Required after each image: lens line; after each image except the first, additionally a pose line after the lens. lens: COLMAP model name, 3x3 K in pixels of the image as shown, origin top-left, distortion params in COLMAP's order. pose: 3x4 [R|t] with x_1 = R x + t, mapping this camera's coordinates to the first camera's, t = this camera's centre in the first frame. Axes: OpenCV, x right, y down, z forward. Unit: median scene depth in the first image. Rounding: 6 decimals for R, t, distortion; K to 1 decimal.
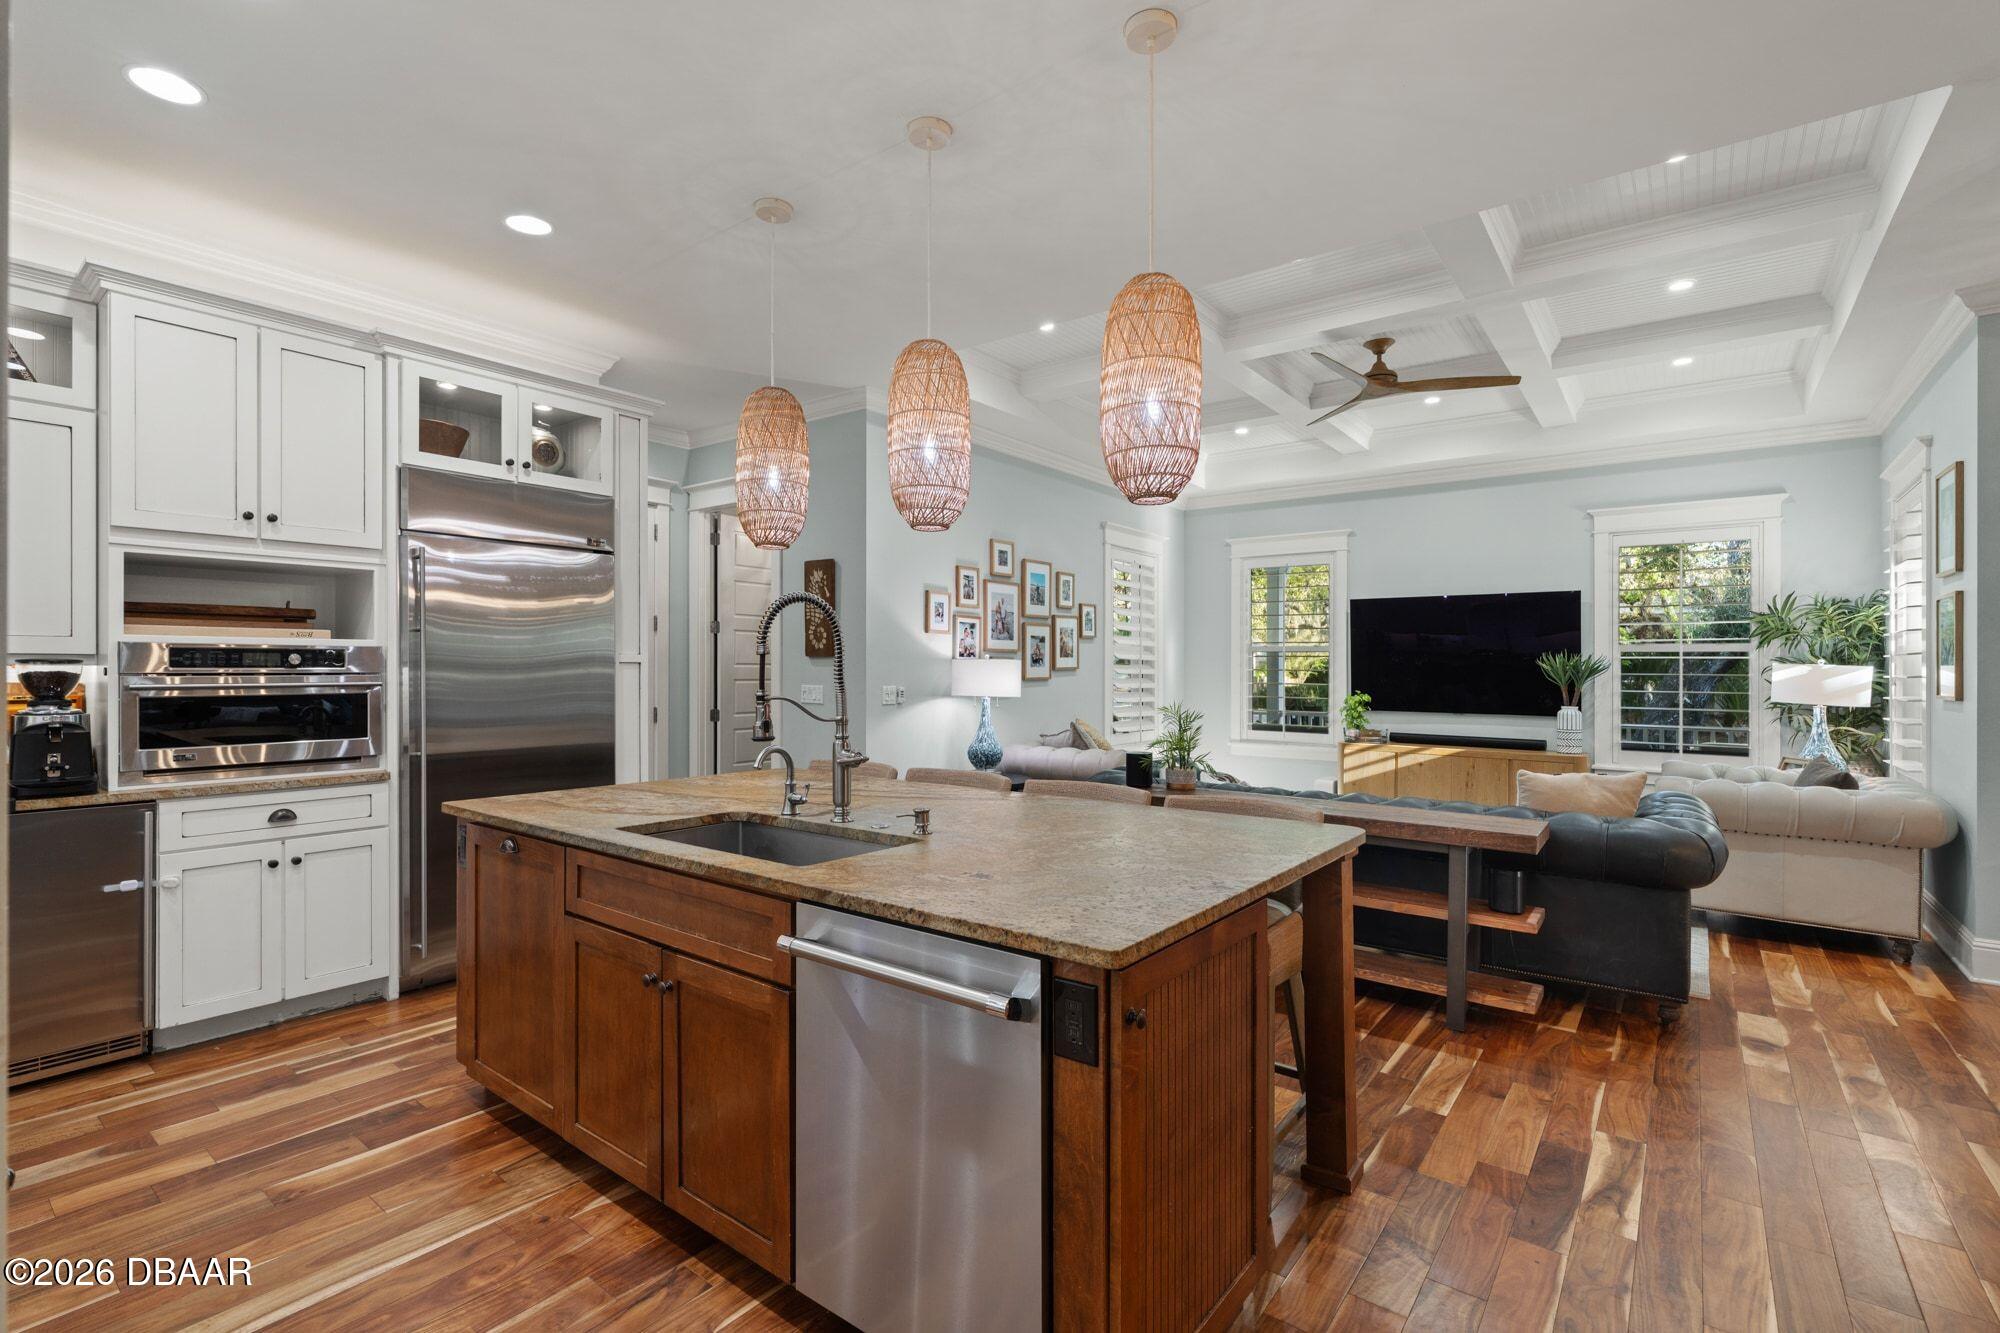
lens RADIAL K [[951.0, 0, 998.7], [0, 951.0, 670.0], [0, 0, 1]] dist [-0.003347, -0.000271]
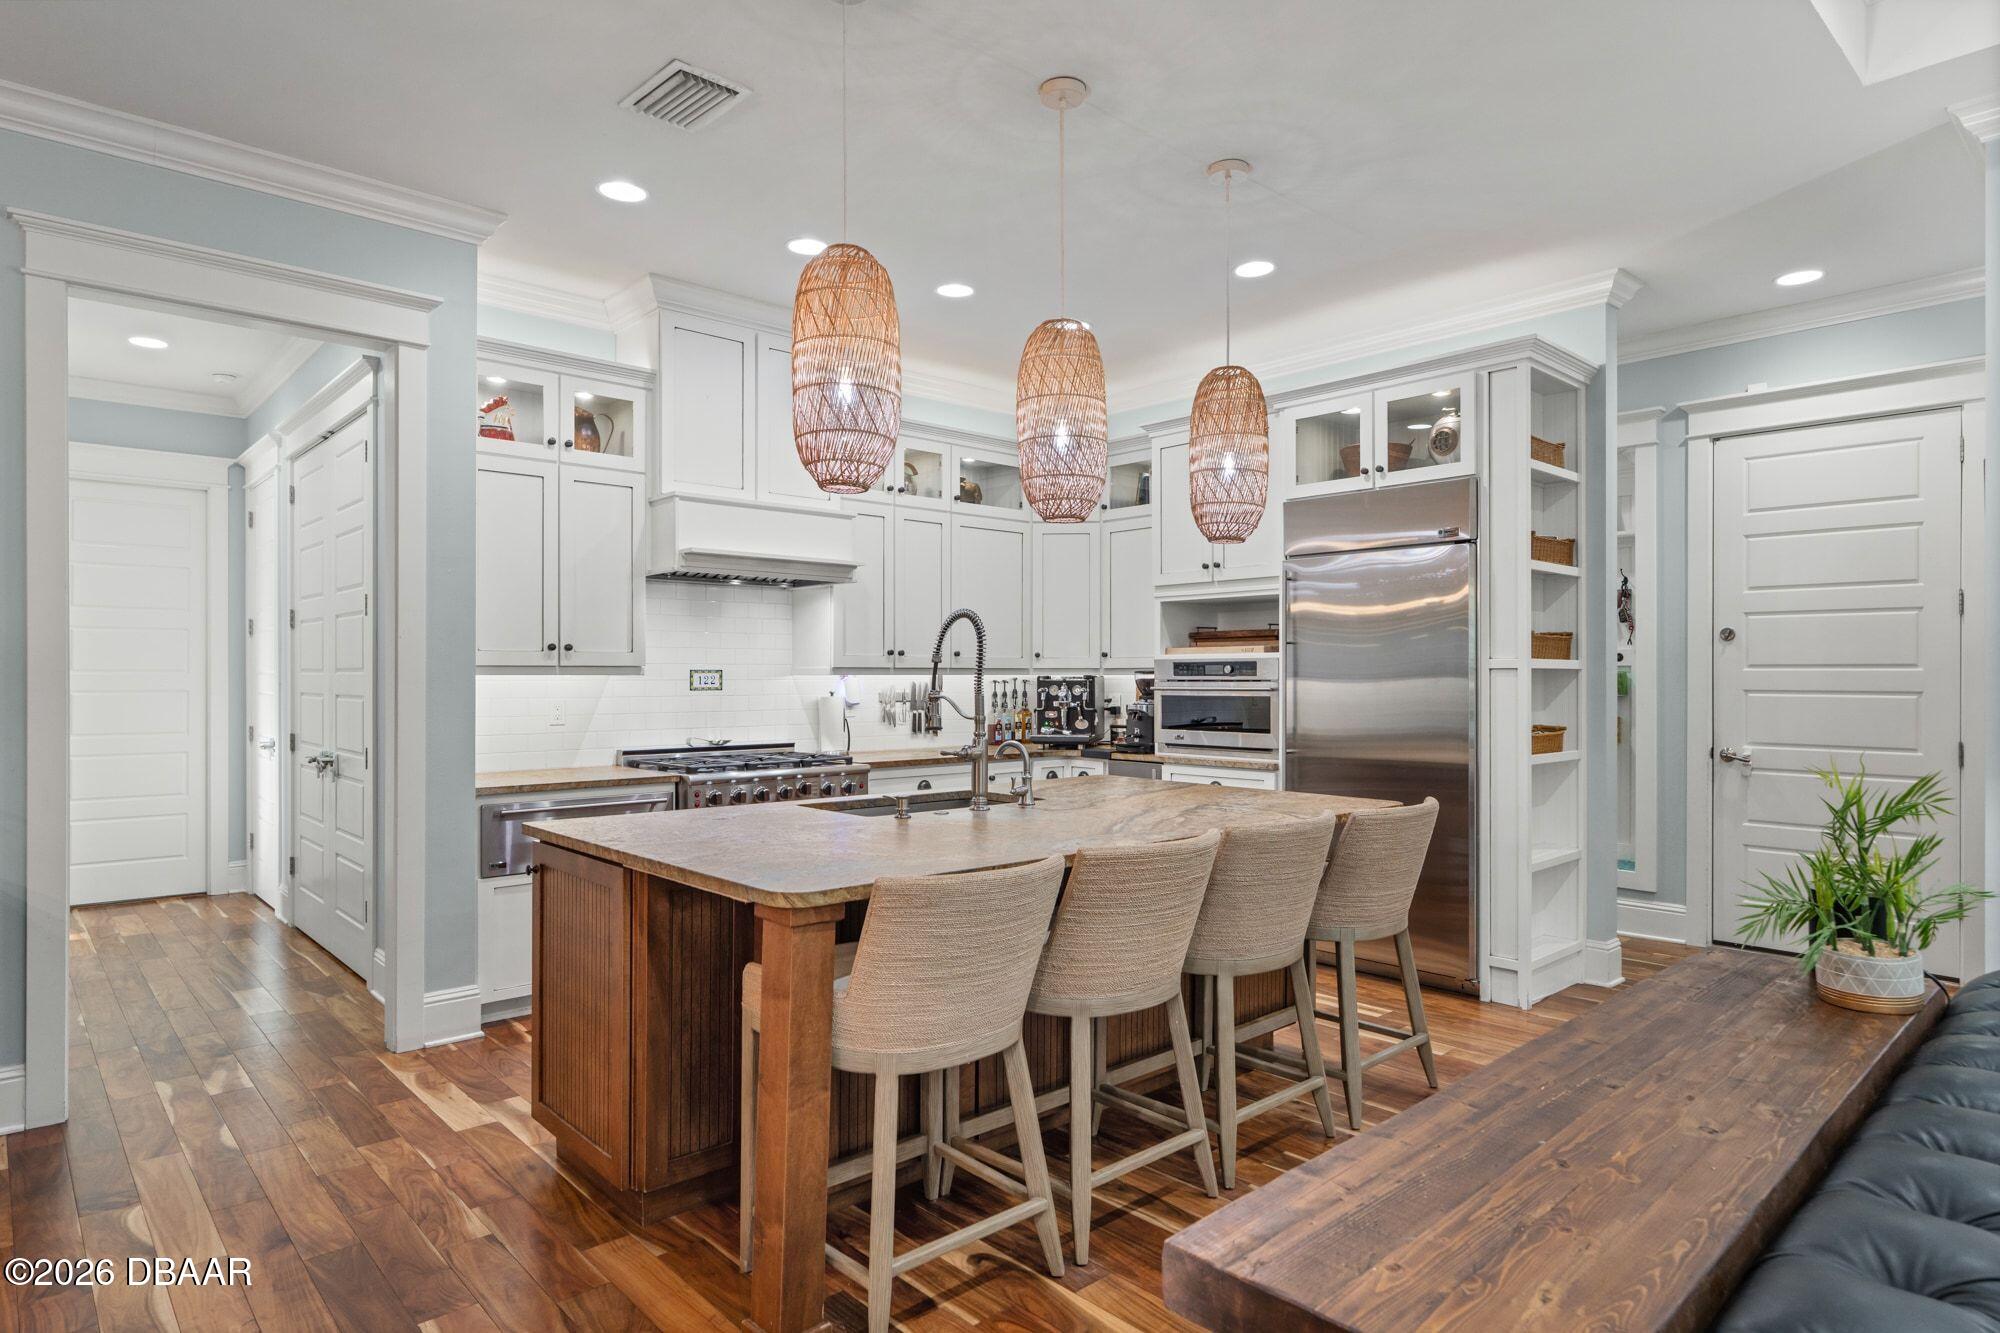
lens RADIAL K [[1119.0, 0, 999.5], [0, 1119.0, 670.8], [0, 0, 1]] dist [-0.000455, -0.000029]
pose [[-0.199602, -0.007589, -0.979848, 0.809866], [-0.001457, 0.999971, -0.007448, 0.002495], [0.979876, -0.000059, -0.199607, 0.963834]]
